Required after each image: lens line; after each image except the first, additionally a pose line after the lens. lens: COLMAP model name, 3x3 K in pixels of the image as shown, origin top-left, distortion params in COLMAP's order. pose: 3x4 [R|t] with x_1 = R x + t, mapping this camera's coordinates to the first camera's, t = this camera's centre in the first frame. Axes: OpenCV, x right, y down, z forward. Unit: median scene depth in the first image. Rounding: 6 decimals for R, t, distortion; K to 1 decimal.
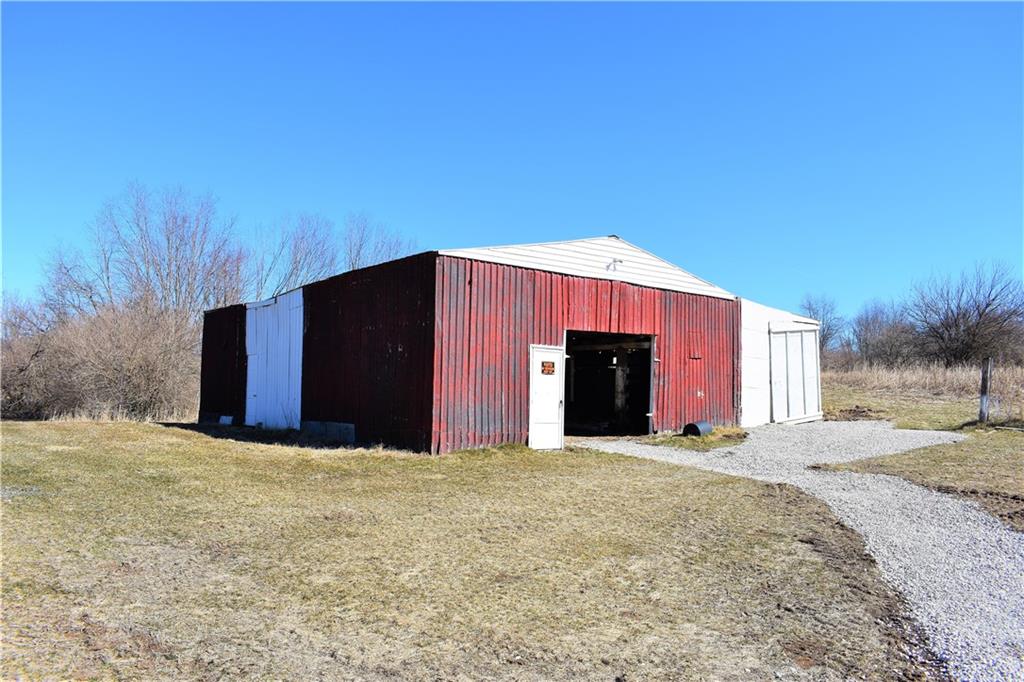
lens RADIAL K [[799.6, 0, 512.2], [0, 799.6, 335.9], [0, 0, 1]] dist [-0.078637, 0.001262]
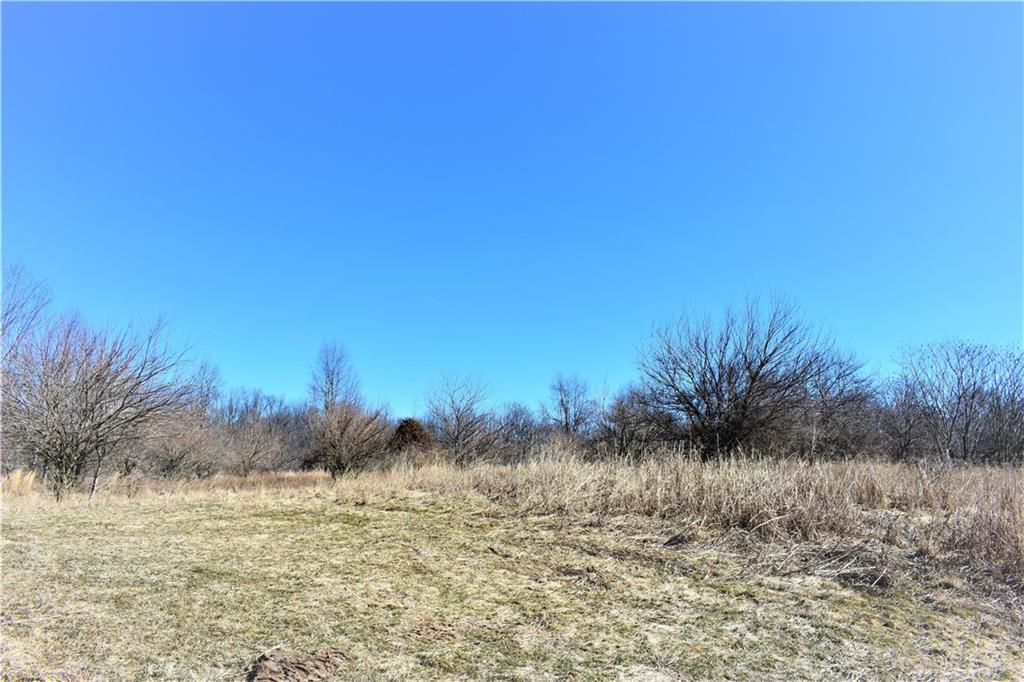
lens RADIAL K [[799.6, 0, 514.7], [0, 799.6, 344.6], [0, 0, 1]] dist [-0.078637, 0.001262]
pose [[0.961373, 0.053353, 0.270027, 0.231834], [-0.027459, 0.994730, -0.098781, 0.016140], [-0.273874, 0.087551, 0.957772, 0.418054]]
